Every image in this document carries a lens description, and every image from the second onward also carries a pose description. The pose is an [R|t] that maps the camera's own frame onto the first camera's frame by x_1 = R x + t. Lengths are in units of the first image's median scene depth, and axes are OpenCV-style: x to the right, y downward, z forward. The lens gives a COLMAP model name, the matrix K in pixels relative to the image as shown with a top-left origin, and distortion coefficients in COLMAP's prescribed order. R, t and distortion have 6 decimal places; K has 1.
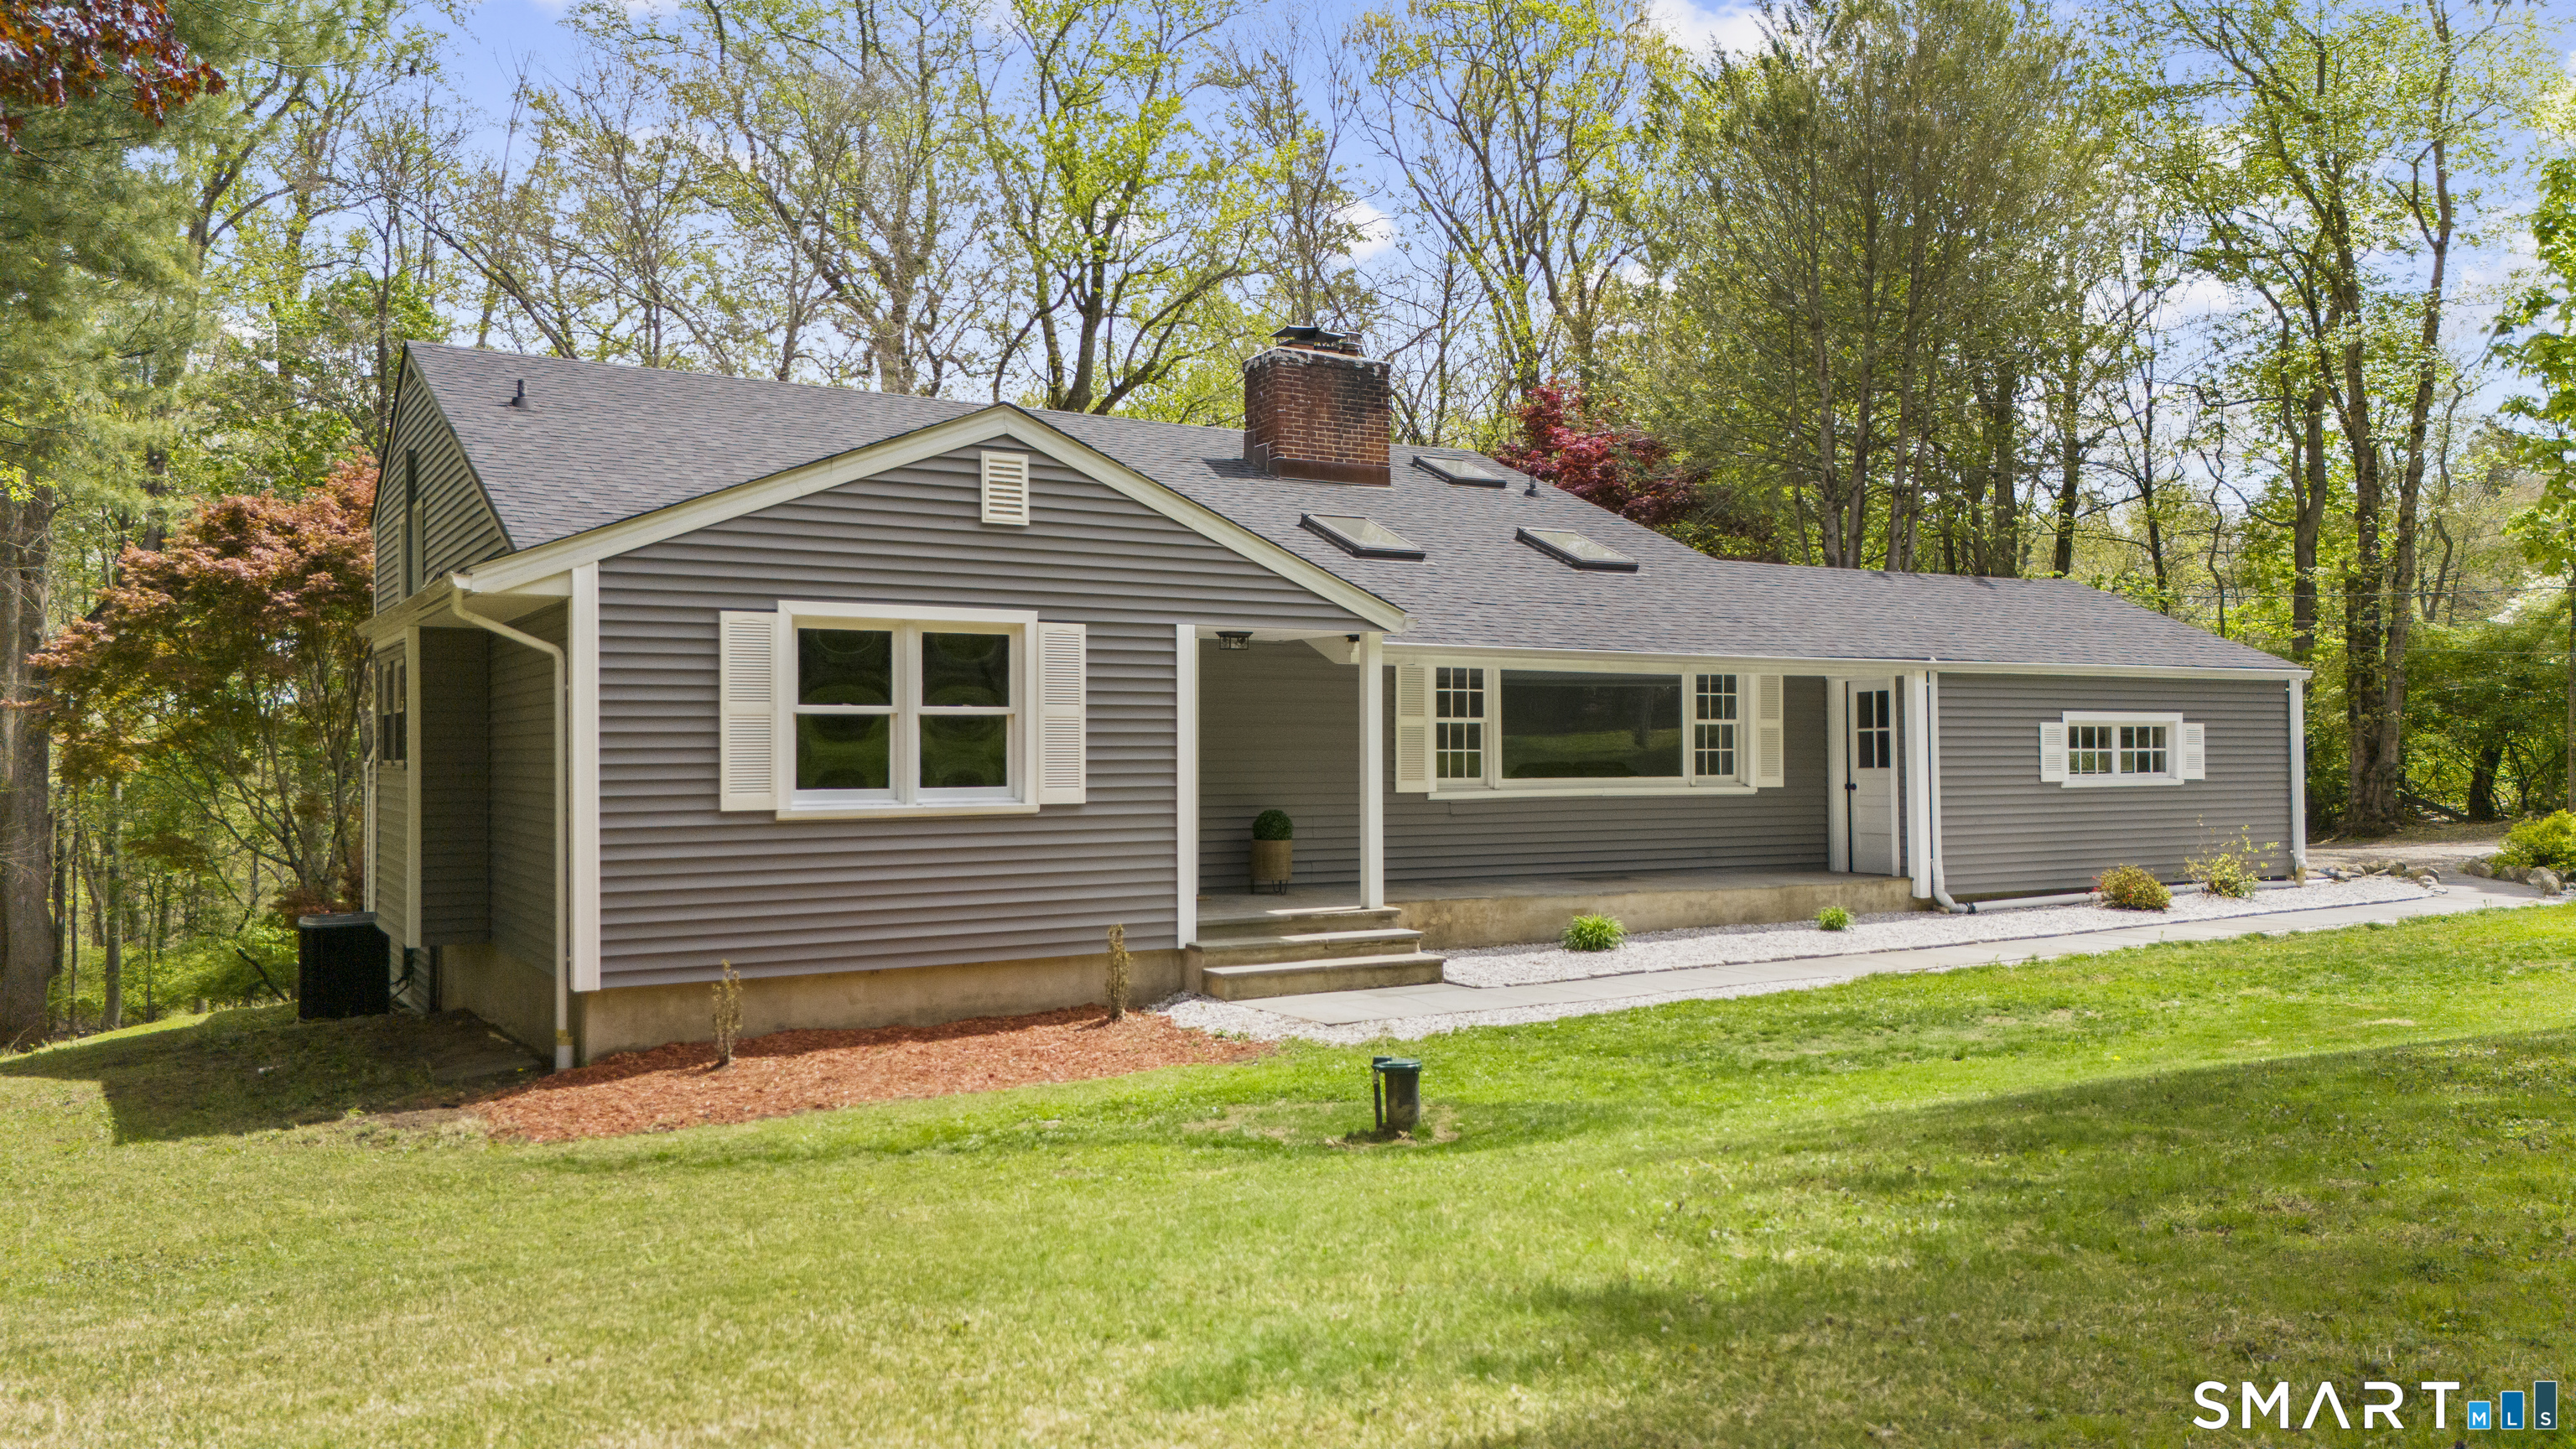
lens RADIAL K [[1951.0, 0, 1289.9], [0, 1951.0, 717.4], [0, 0, 1]] dist [0.051557, -0.005569]
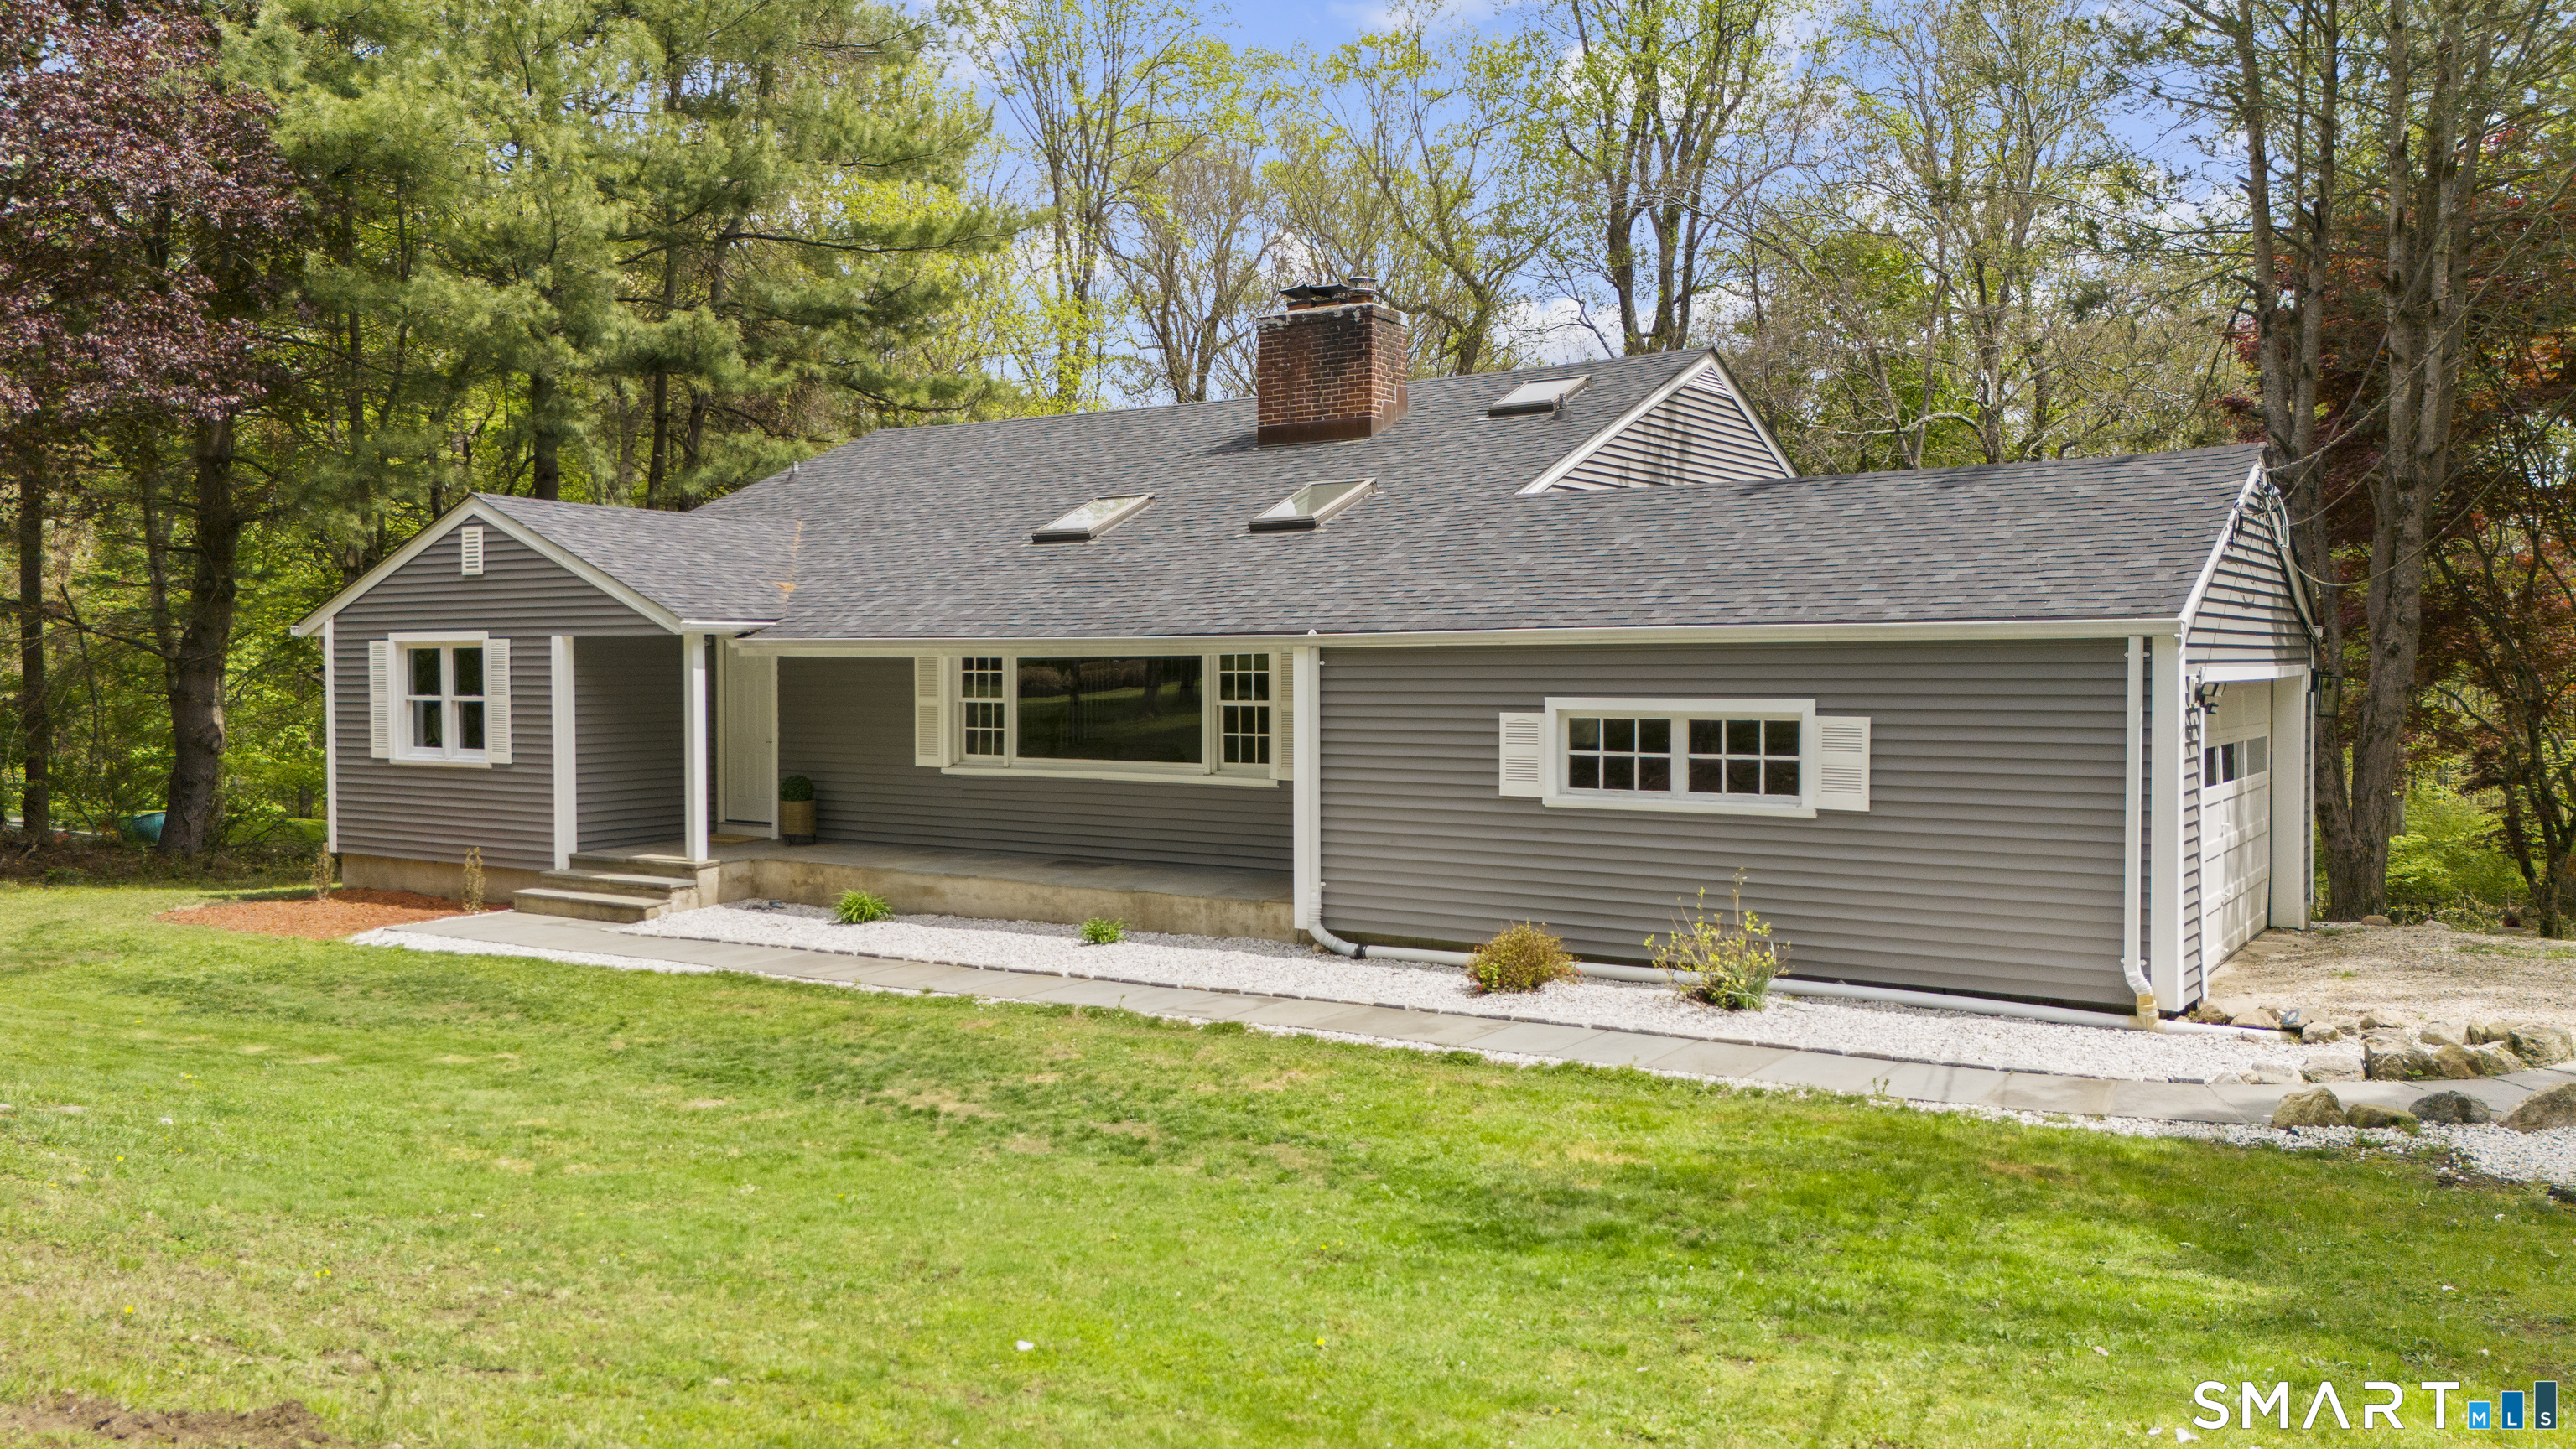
lens RADIAL K [[1951.0, 0, 1285.5], [0, 1951.0, 726.4], [0, 0, 1]] dist [0.051557, -0.005569]
pose [[0.394153, 0.035027, -0.918377, 1.122171], [0.020712, 0.998681, 0.046979, -0.030489], [0.918811, -0.037539, 0.392908, 0.731575]]
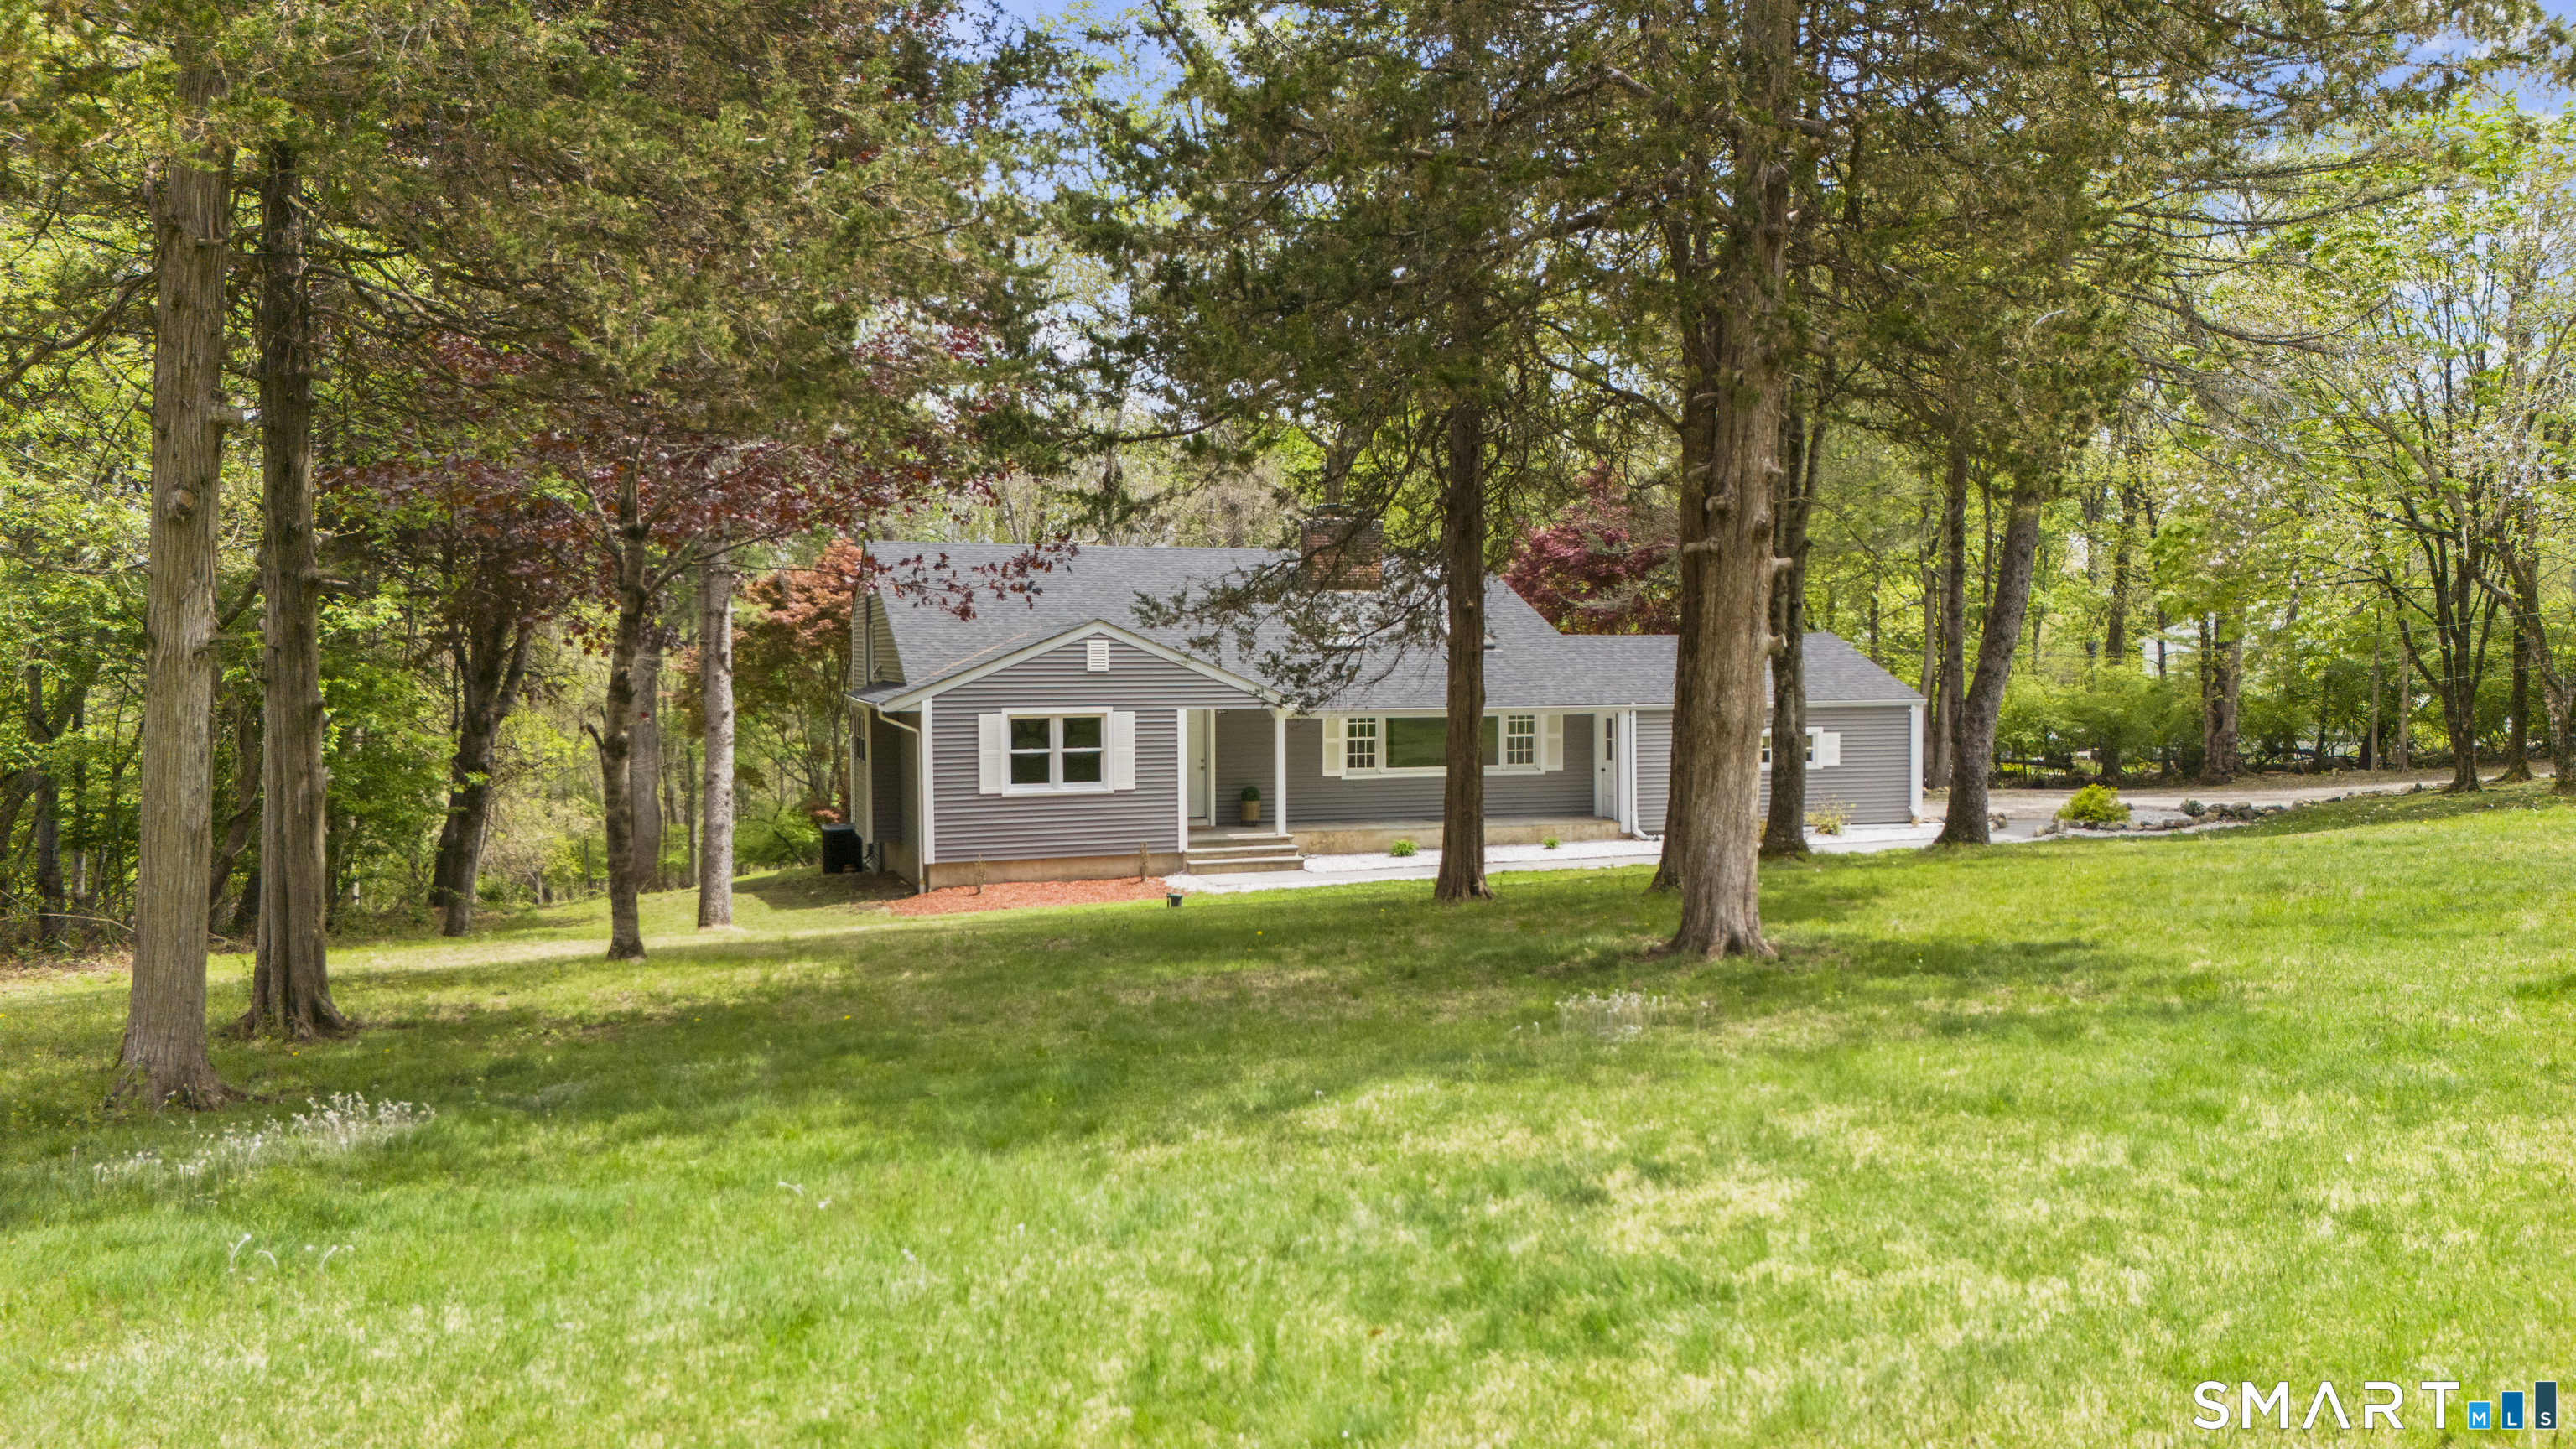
lens RADIAL K [[1951.0, 0, 1288.3], [0, 1951.0, 723.9], [0, 0, 1]] dist [0.051557, -0.005569]
pose [[0.976119, 0.008723, -0.217063, 0.440544], [0.004147, 0.998263, 0.058767, -0.128885], [0.217199, -0.058264, 0.974387, -0.930170]]
